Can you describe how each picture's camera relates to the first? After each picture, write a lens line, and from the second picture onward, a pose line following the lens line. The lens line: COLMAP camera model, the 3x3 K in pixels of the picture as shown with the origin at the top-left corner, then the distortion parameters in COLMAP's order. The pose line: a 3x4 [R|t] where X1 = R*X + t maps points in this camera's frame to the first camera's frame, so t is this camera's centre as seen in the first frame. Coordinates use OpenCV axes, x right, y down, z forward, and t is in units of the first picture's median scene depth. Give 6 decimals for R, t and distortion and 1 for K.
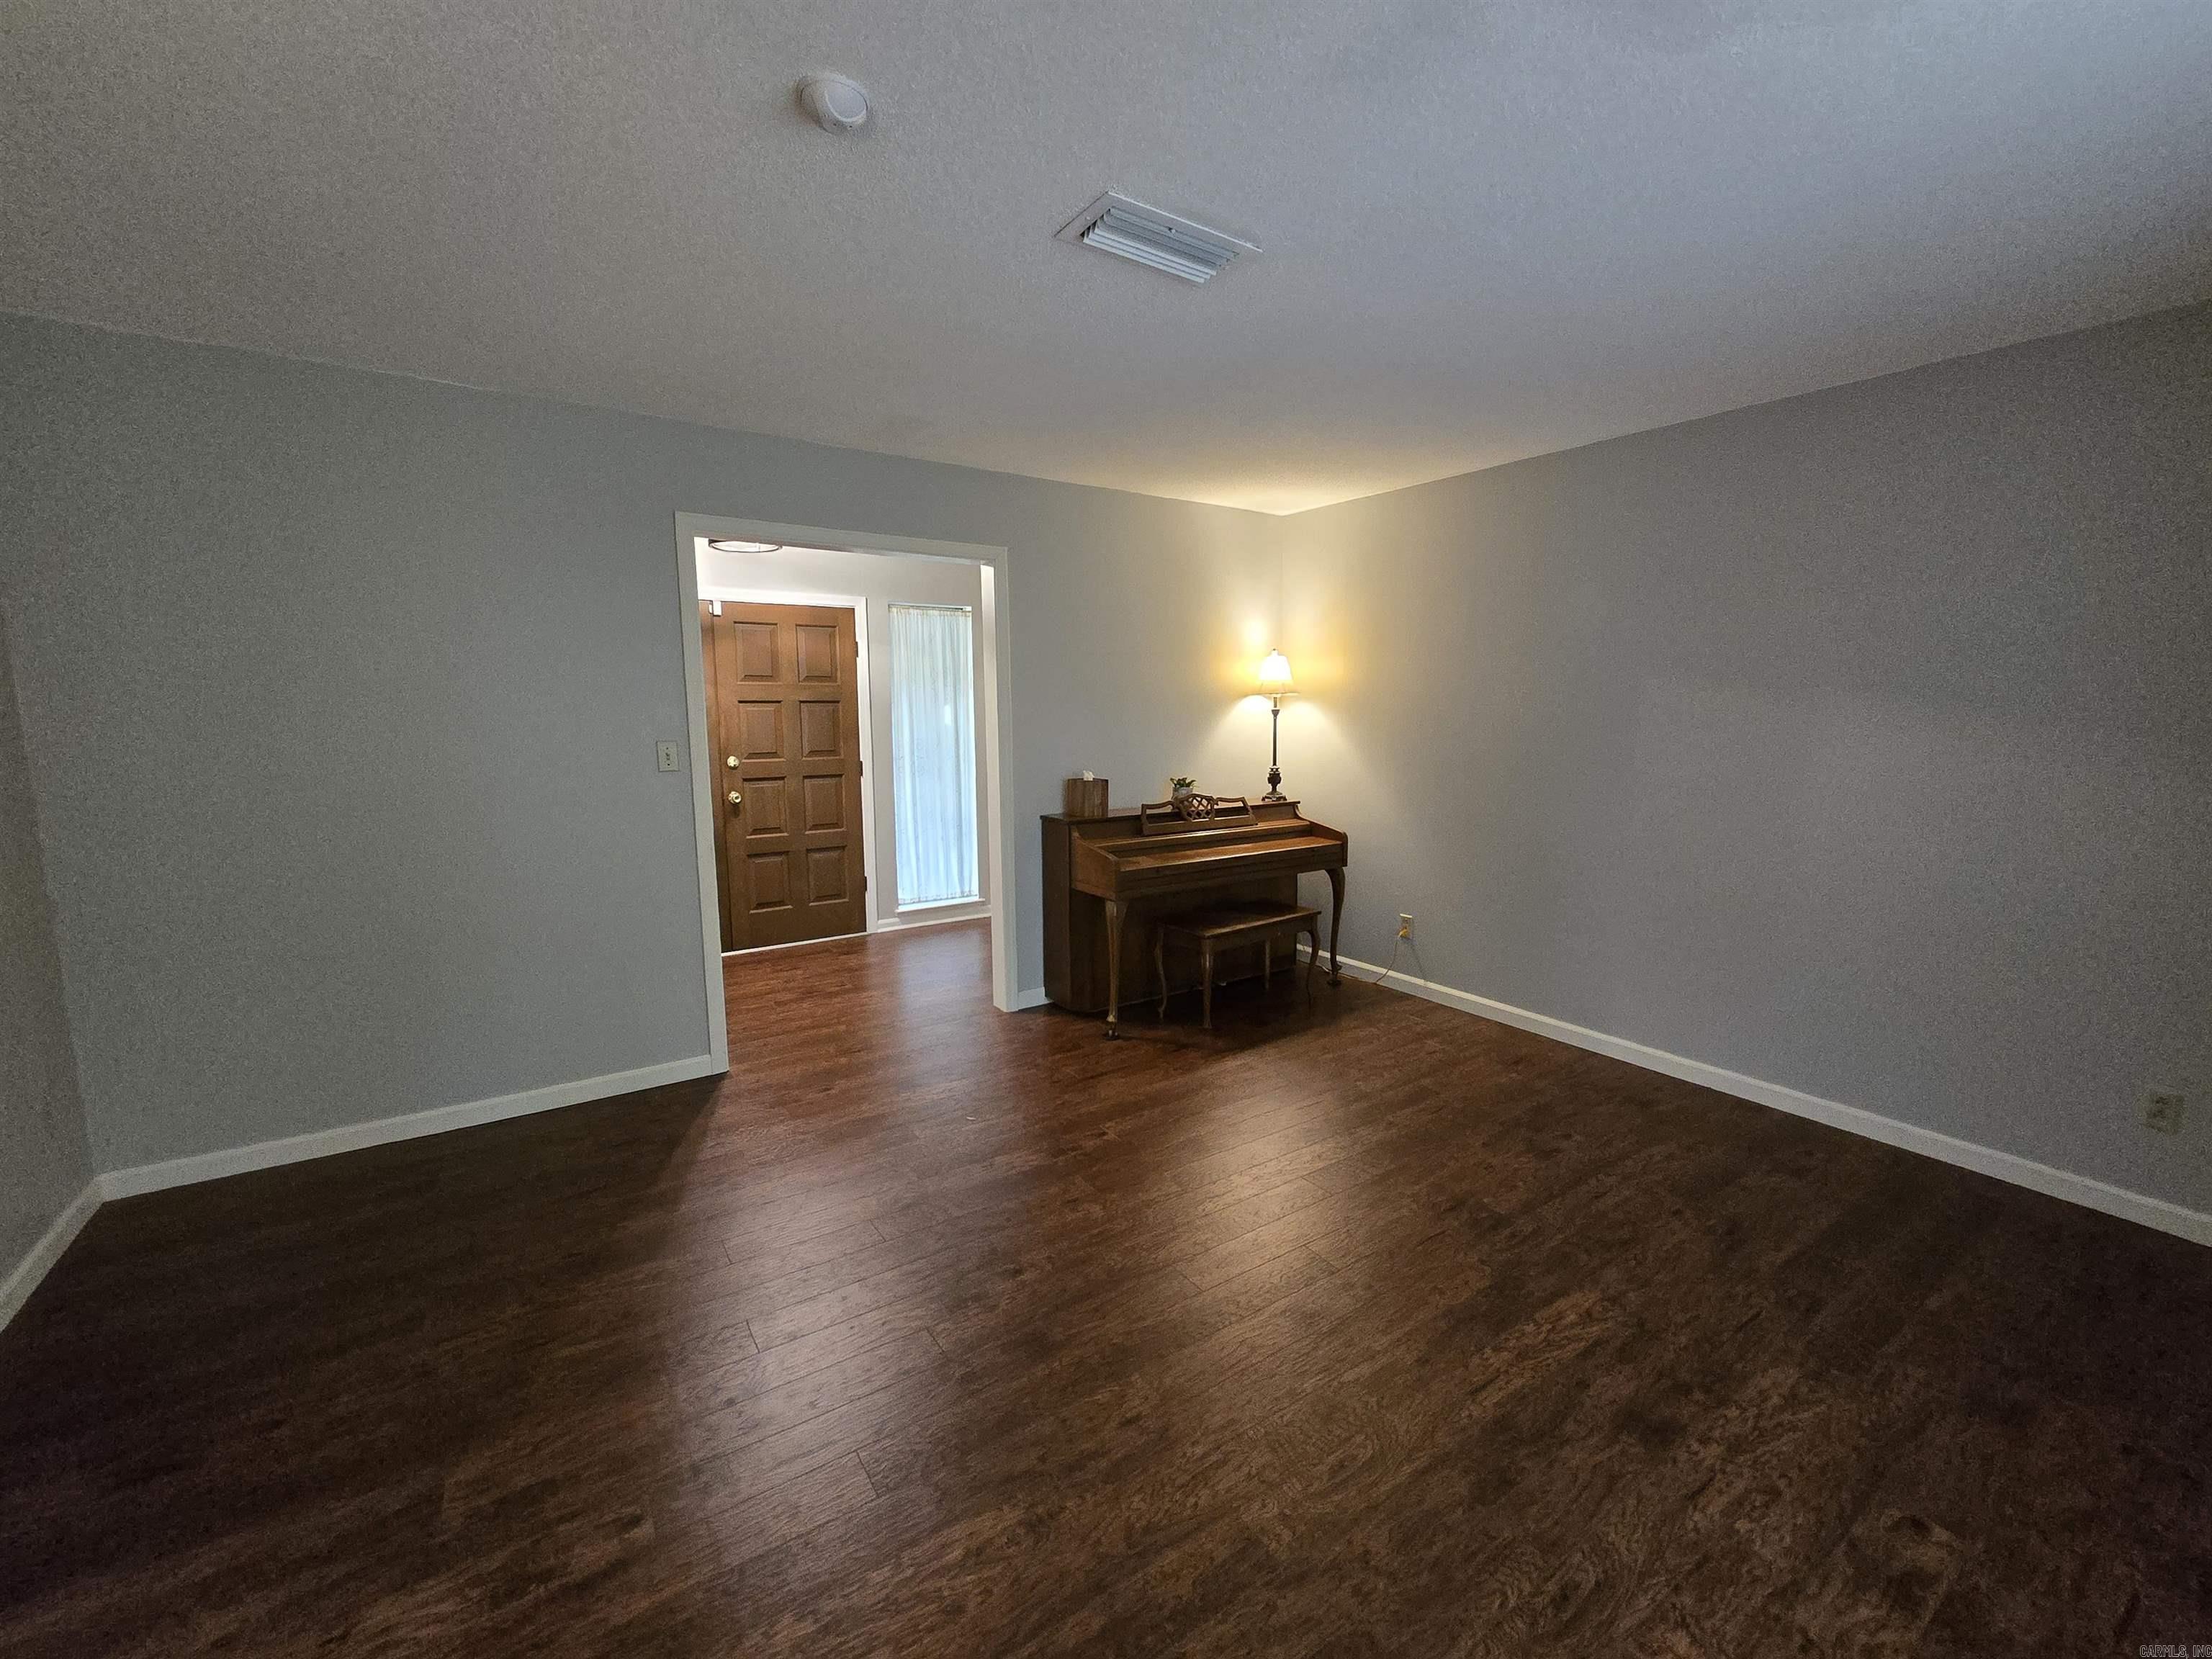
lens RADIAL K [[909.1, 0, 1110.8], [0, 909.1, 813.6], [0, 0, 1]] dist [0.000390, 0.000042]
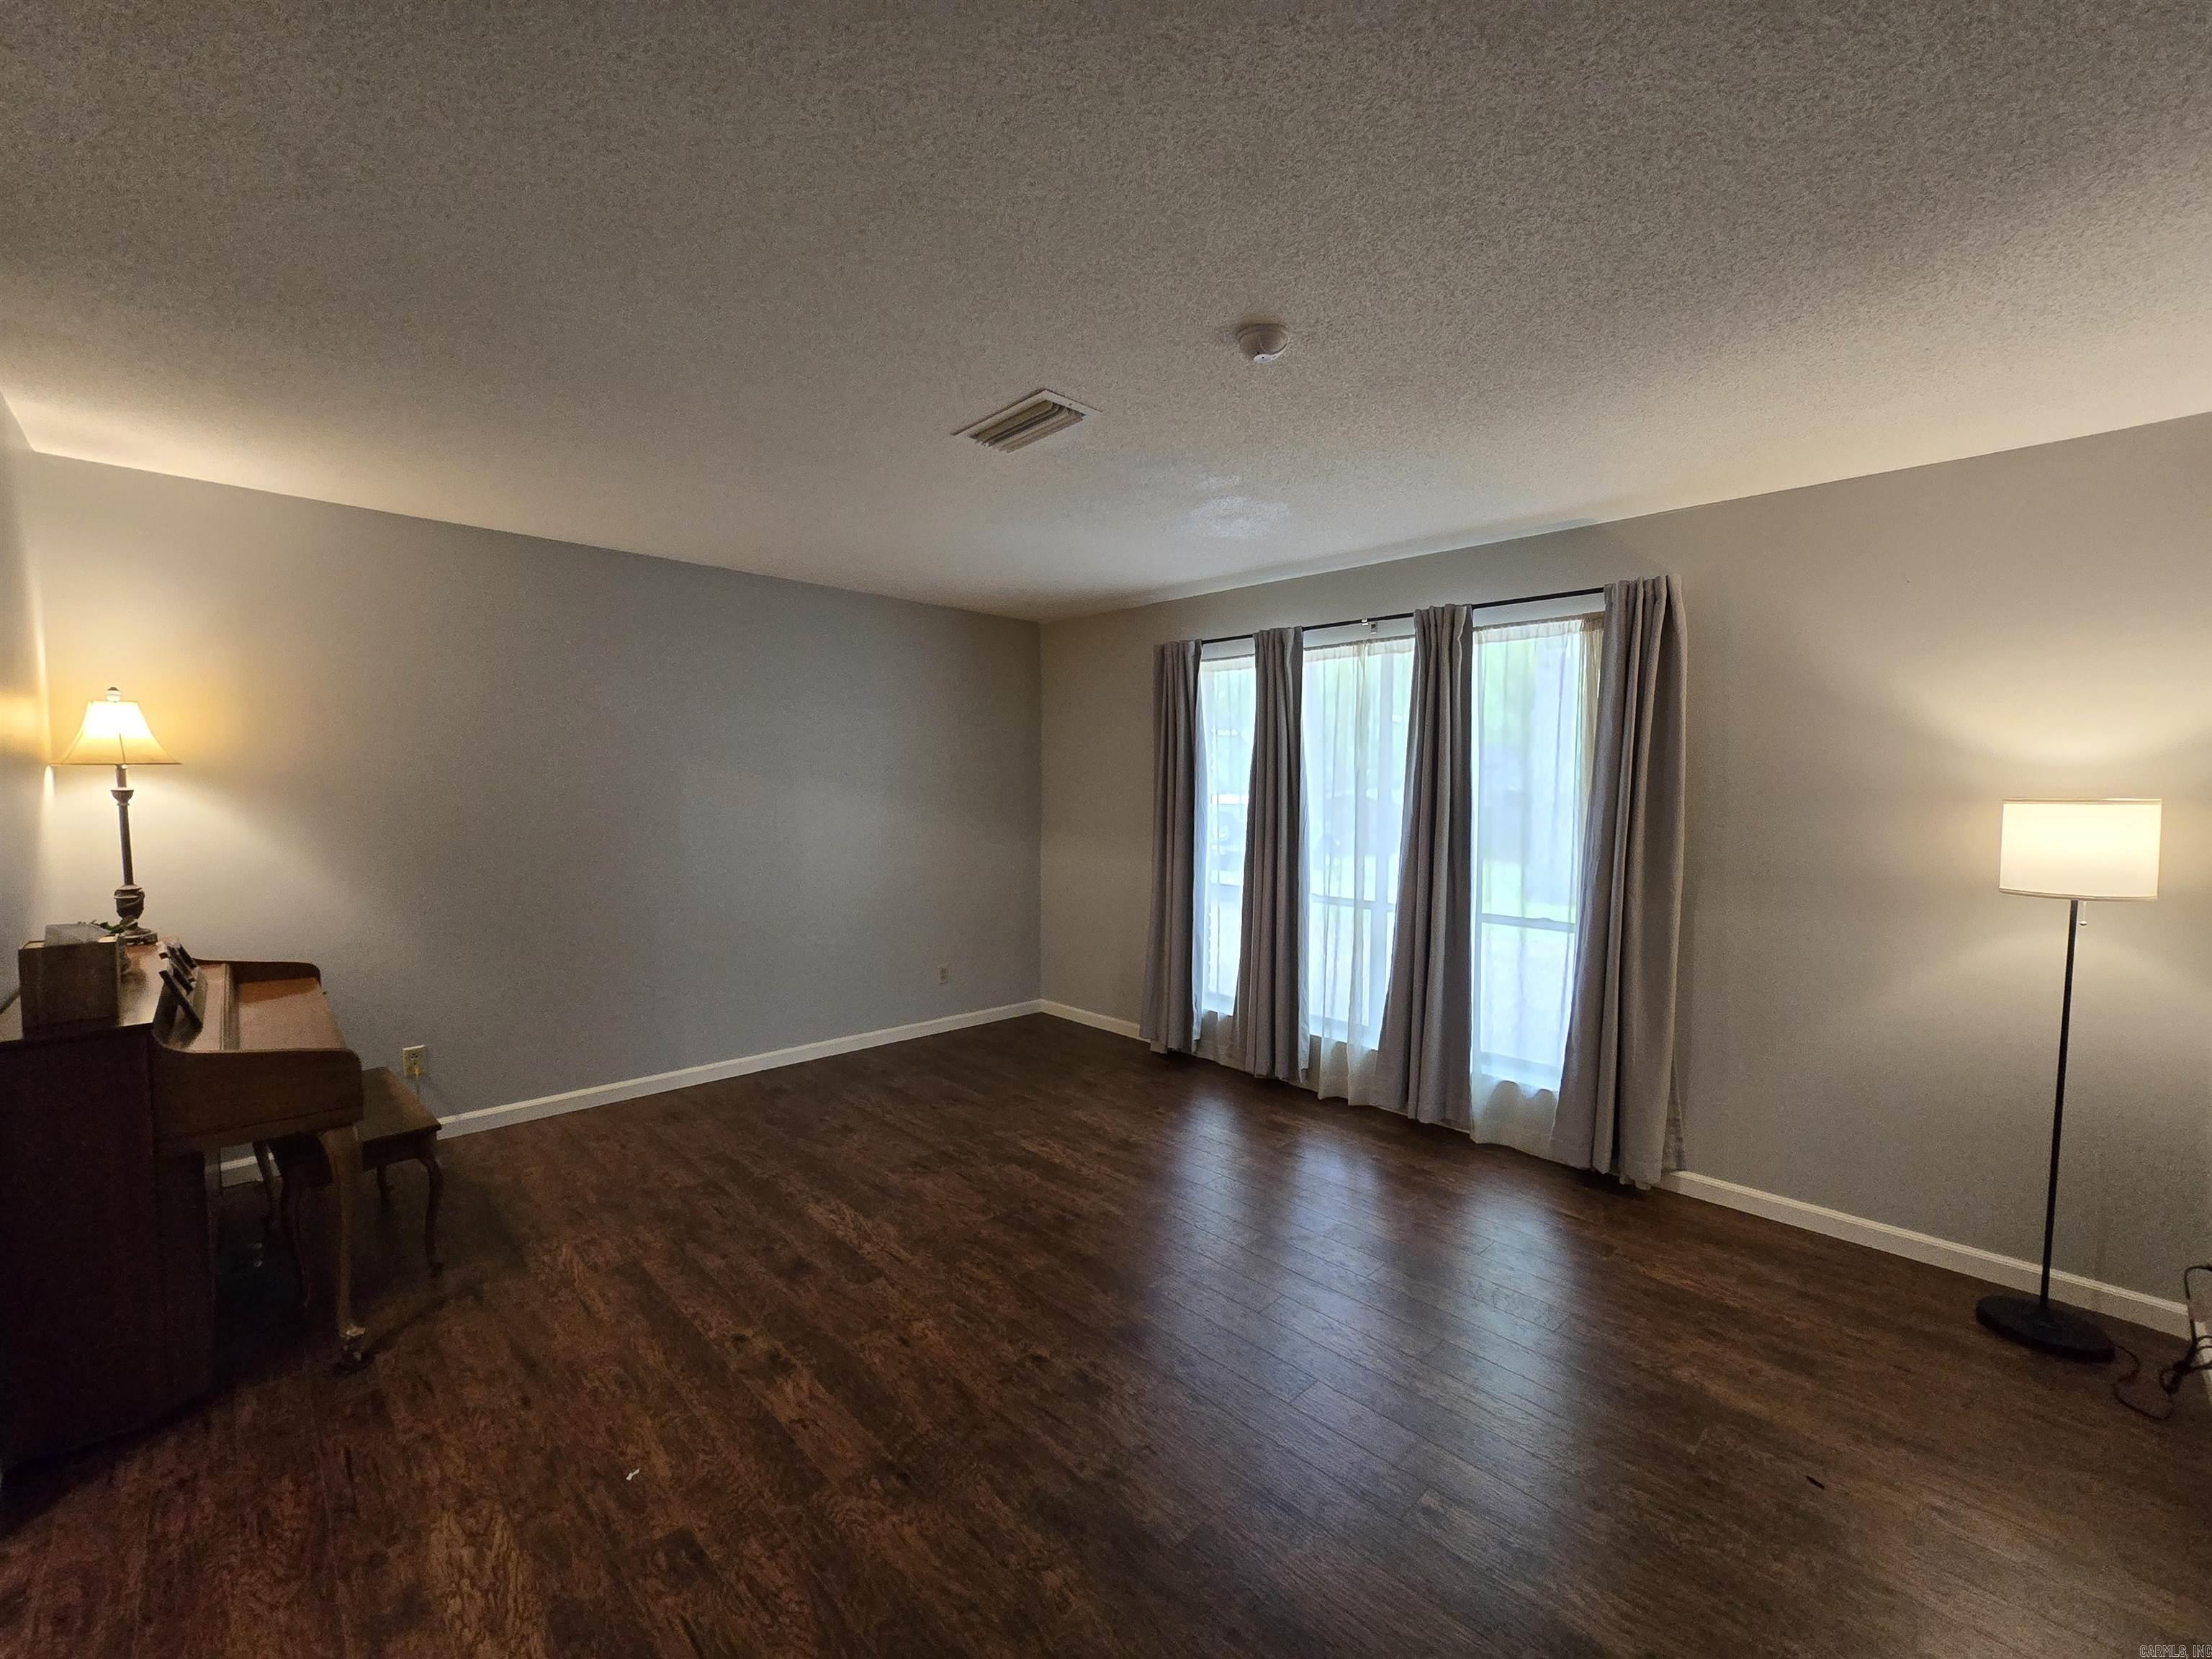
lens RADIAL K [[910.4, 0, 1075.2], [0, 910.4, 826.3], [0, 0, 1]] dist [-0.002575, -0.000113]
pose [[-0.151593, -0.043954, 0.987465, -0.606241], [0.109281, 0.992141, 0.060939, -0.073159], [-0.982383, 0.117149, -0.145598, 0.590697]]
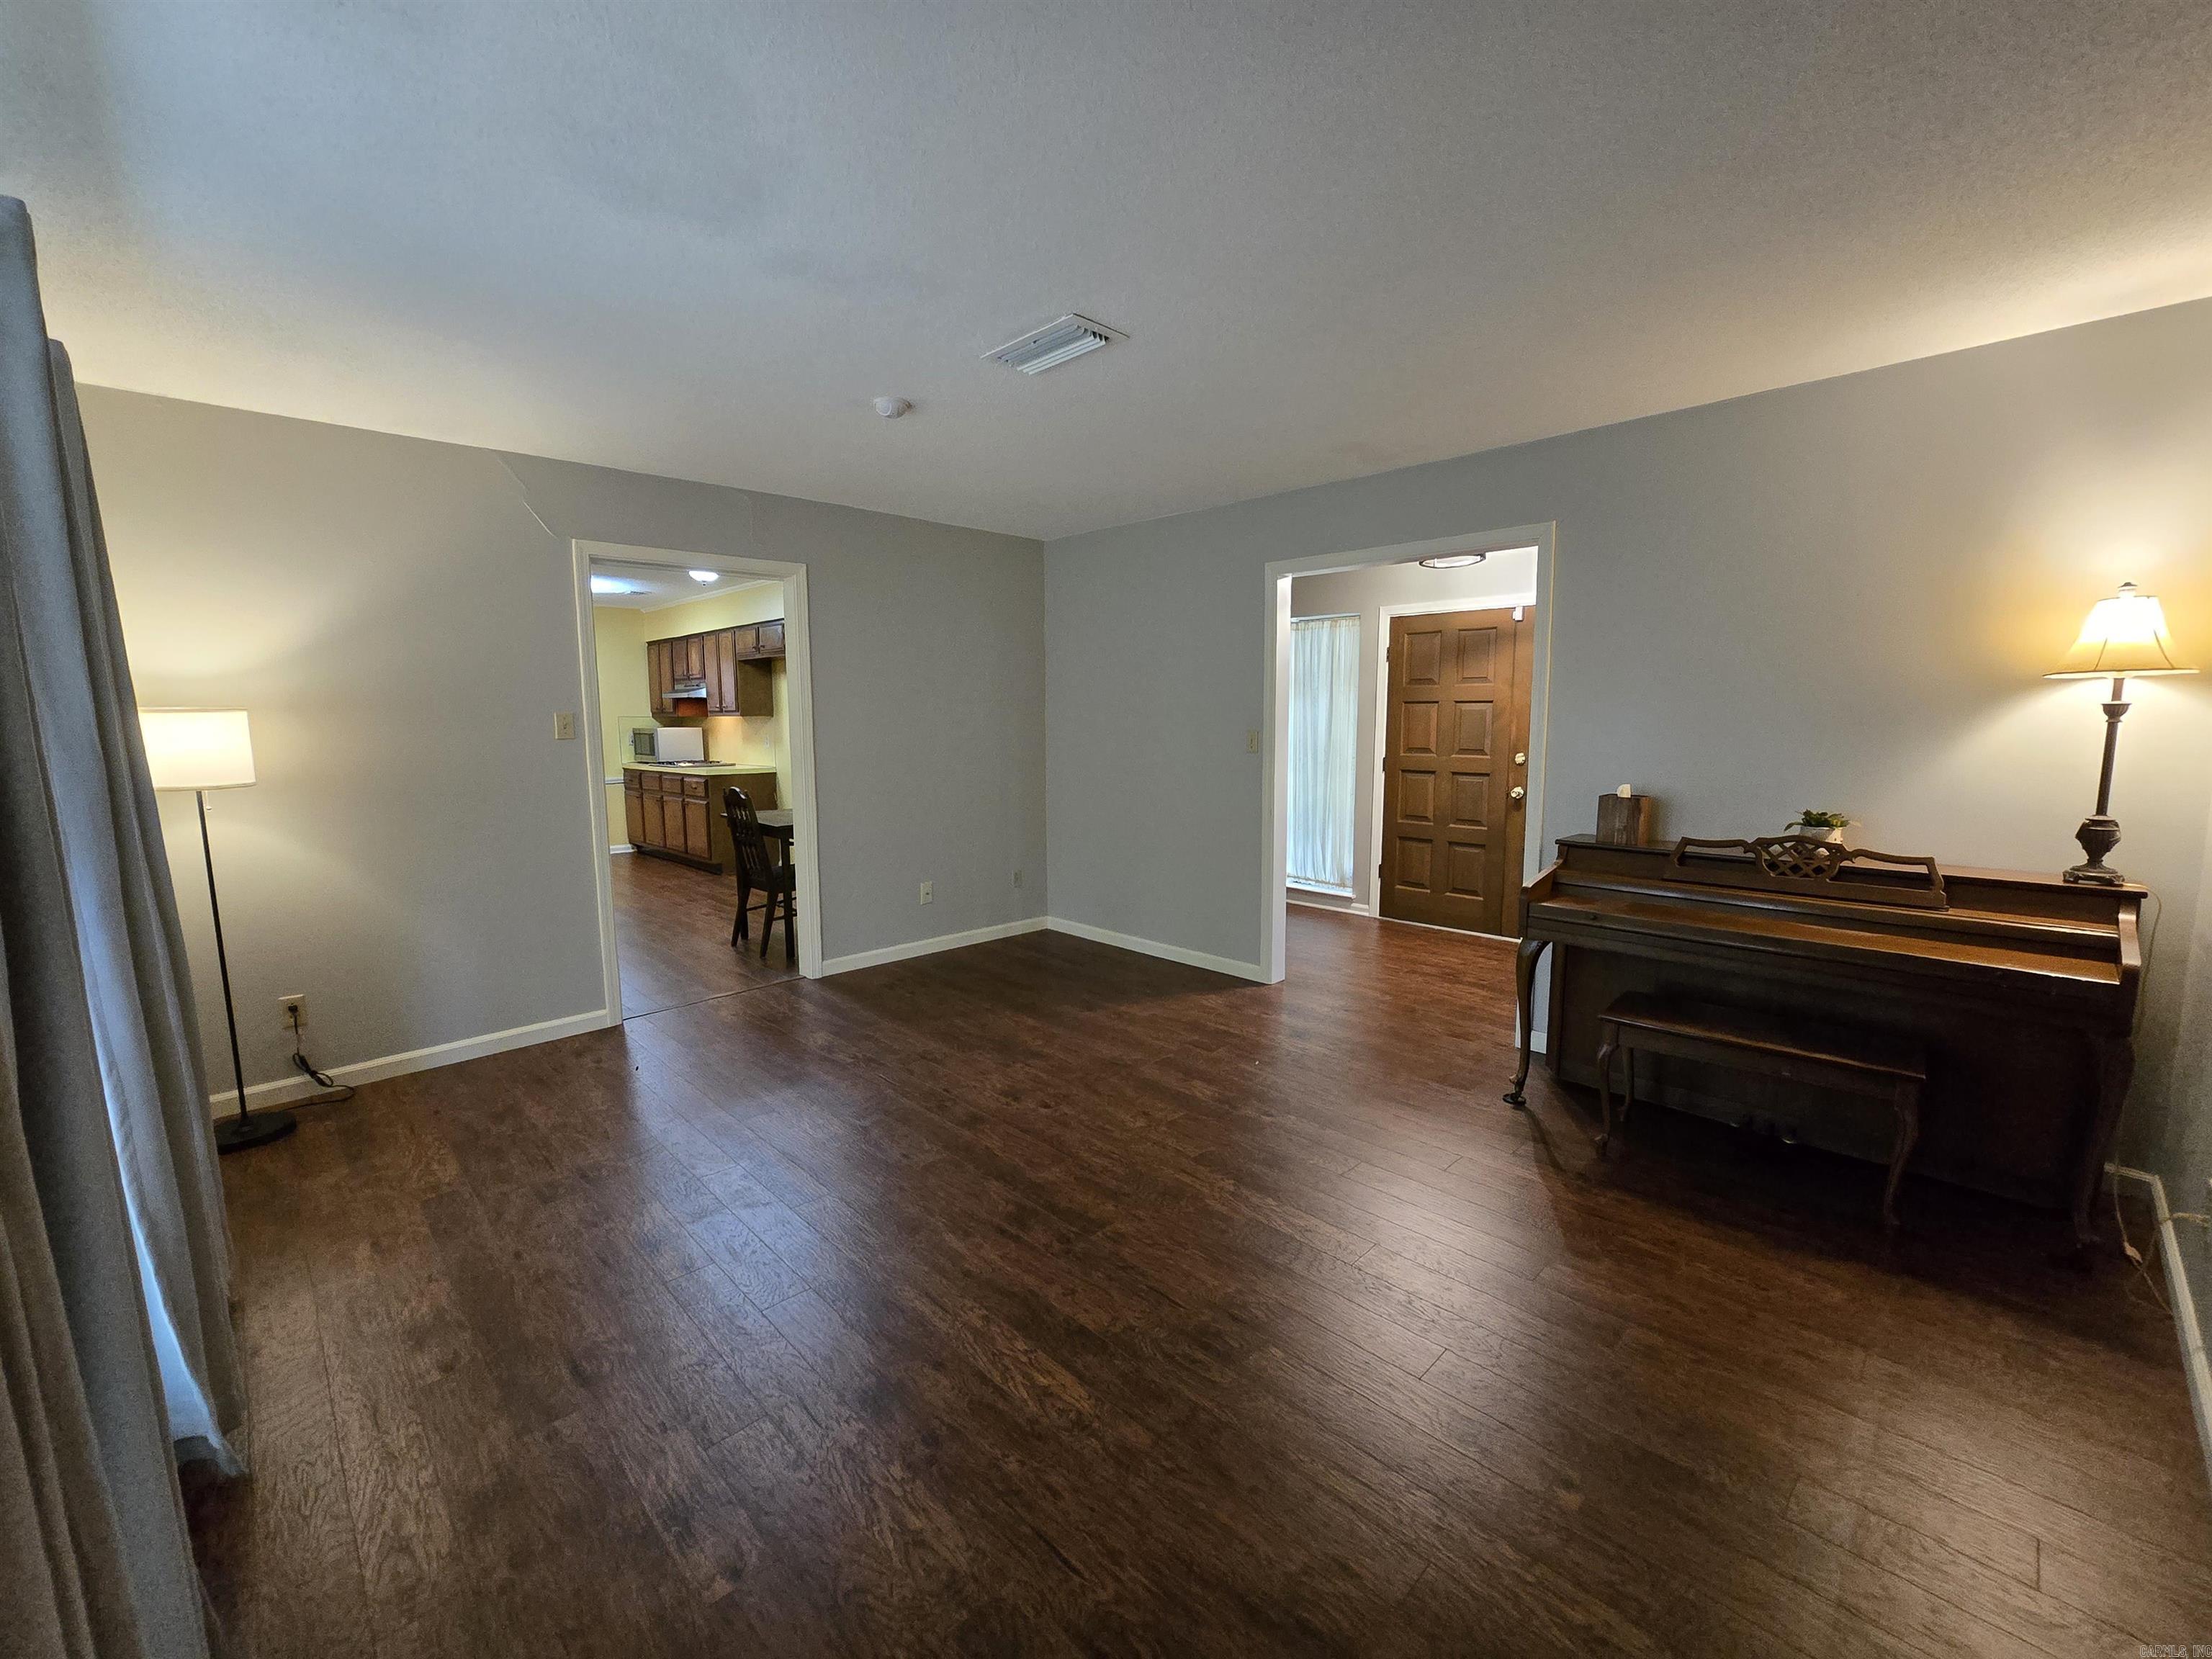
lens RADIAL K [[901.1, 0, 1106.0], [0, 901.1, 829.5], [0, 0, 1]] dist [-0.001542, -0.000257]
pose [[0.186379, 0.125866, -0.974382, 0.695104], [-0.110637, 0.988140, 0.106480, -0.045183], [0.976229, 0.087957, 0.198094, 0.441983]]
